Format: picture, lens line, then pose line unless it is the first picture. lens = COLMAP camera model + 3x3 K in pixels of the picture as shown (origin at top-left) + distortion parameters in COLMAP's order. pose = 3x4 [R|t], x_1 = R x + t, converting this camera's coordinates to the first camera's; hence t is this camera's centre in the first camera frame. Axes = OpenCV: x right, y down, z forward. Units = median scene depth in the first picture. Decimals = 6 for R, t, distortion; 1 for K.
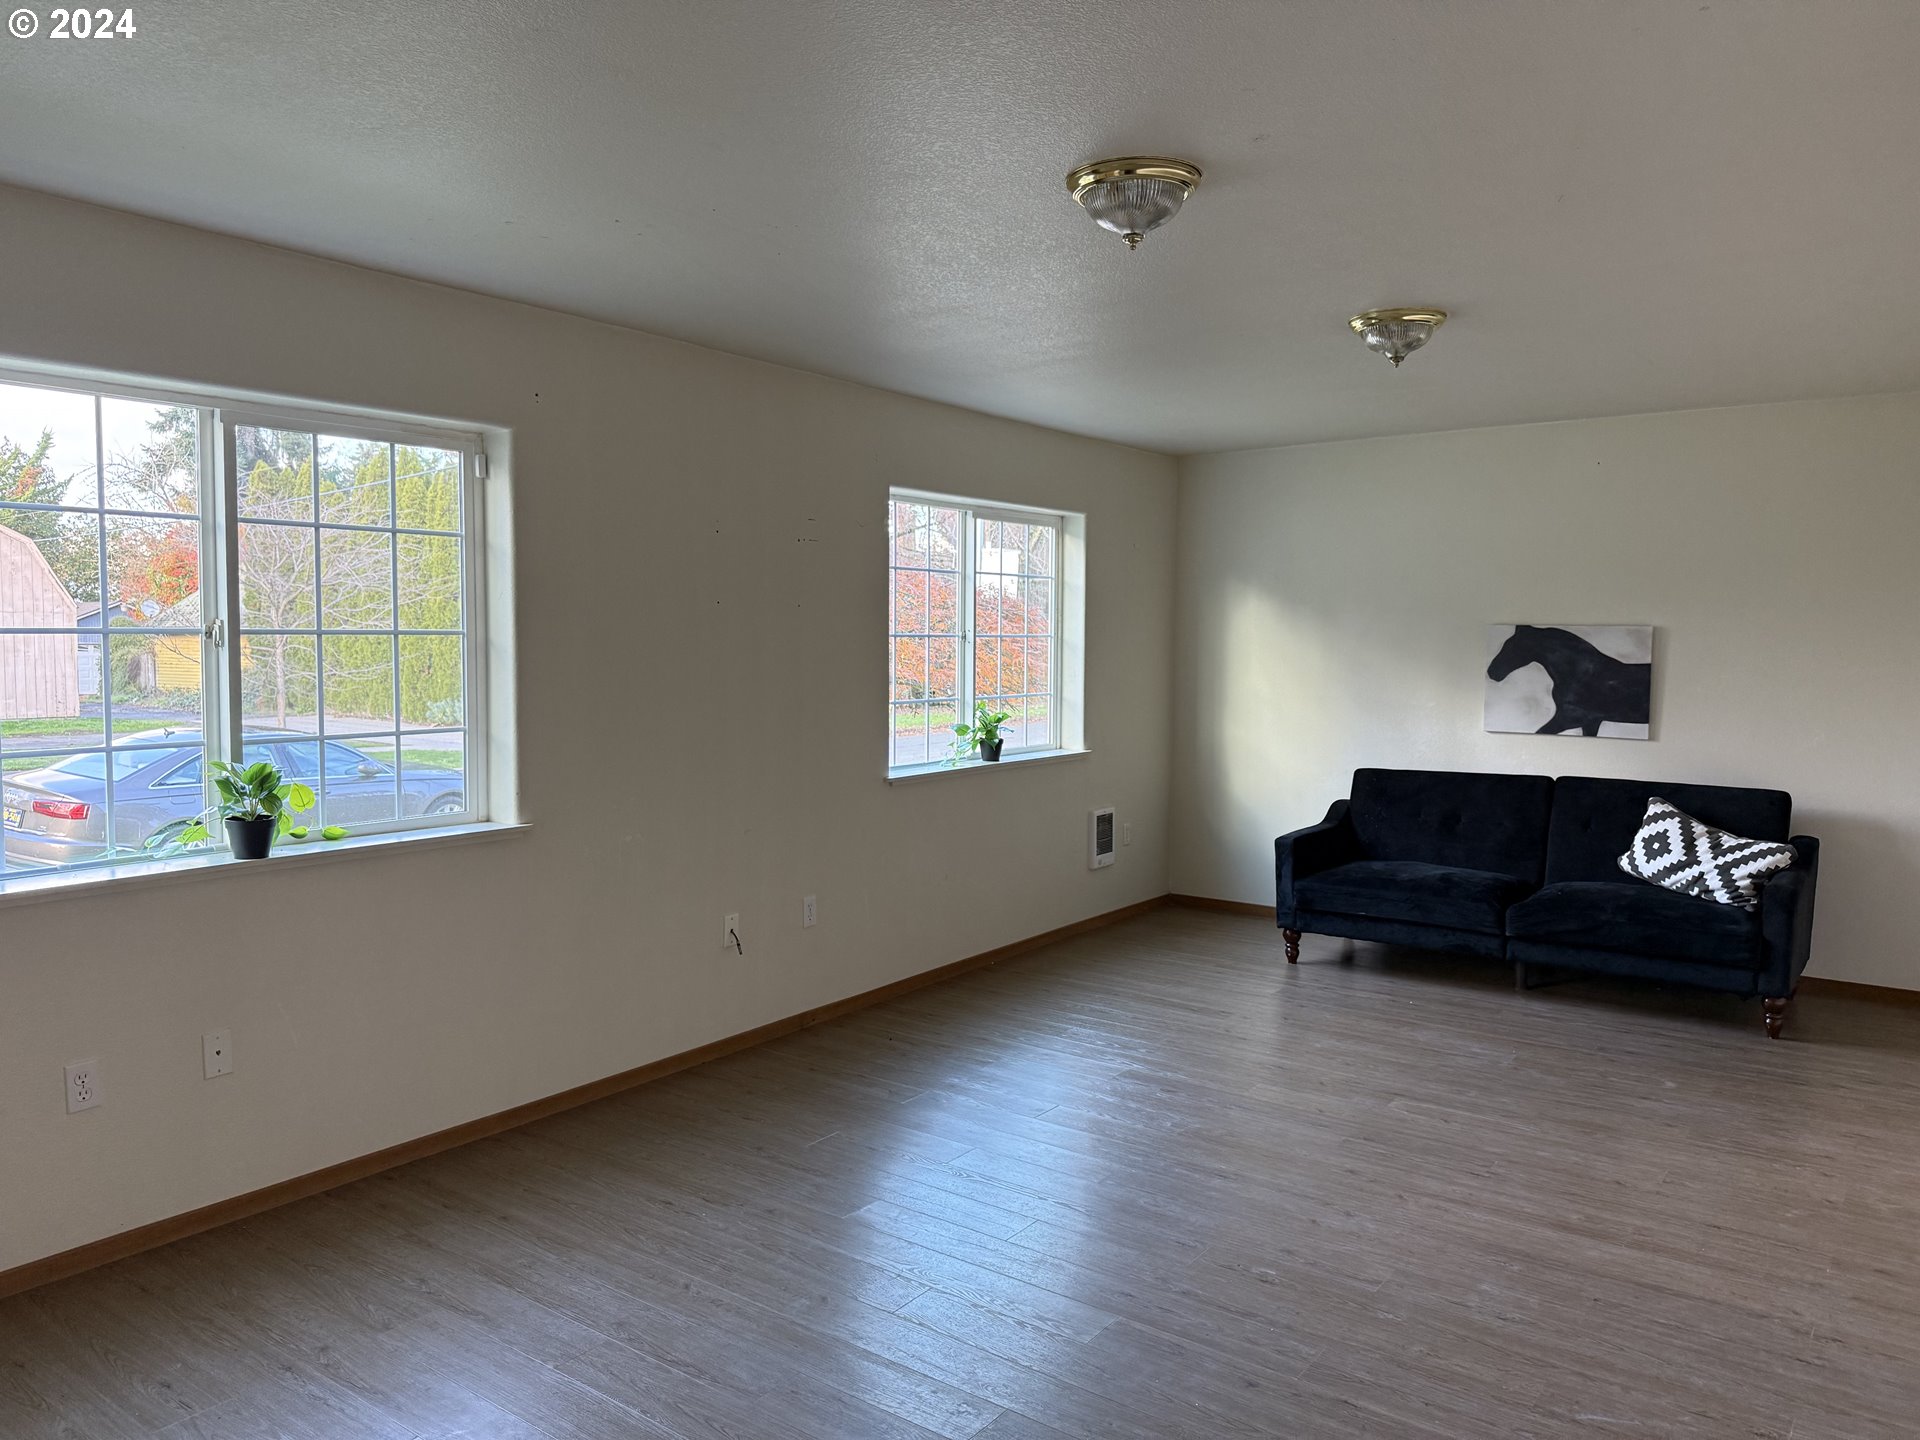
lens RADIAL K [[1349.5, 0, 964.0], [0, 1349.5, 712.4], [0, 0, 1]] dist [-0.002271, 0.017357]
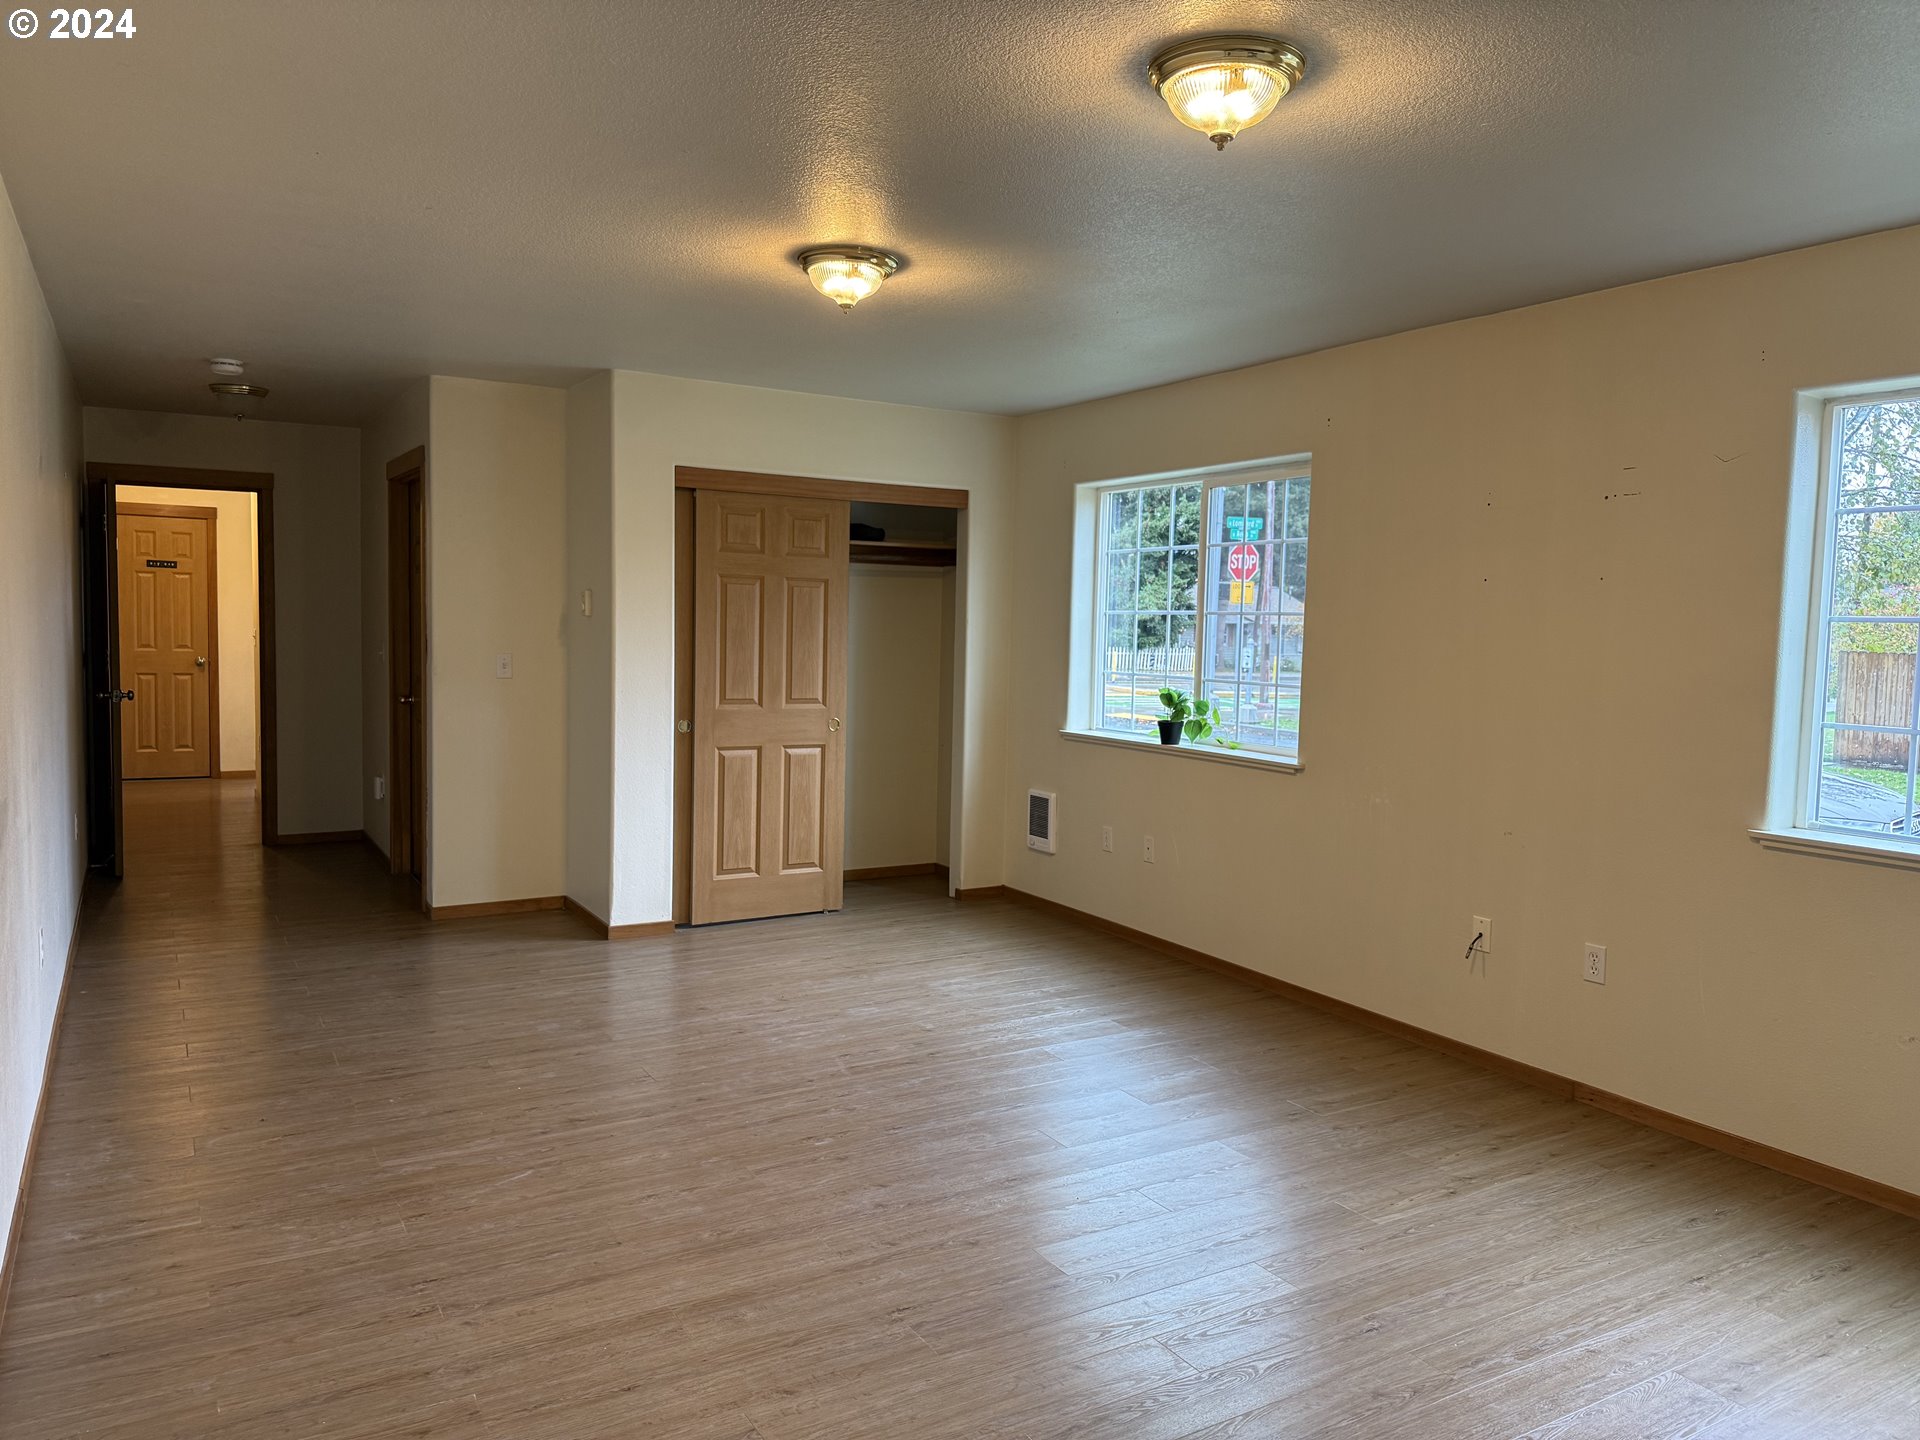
lens RADIAL K [[1349.5, 0, 968.0], [0, 1349.5, 715.5], [0, 0, 1]] dist [-0.002271, 0.017357]
pose [[-0.371107, 0.053089, -0.927071, 1.239533], [-0.090552, 0.991537, 0.093029, -0.063423], [0.924164, 0.118472, -0.363159, 1.512545]]
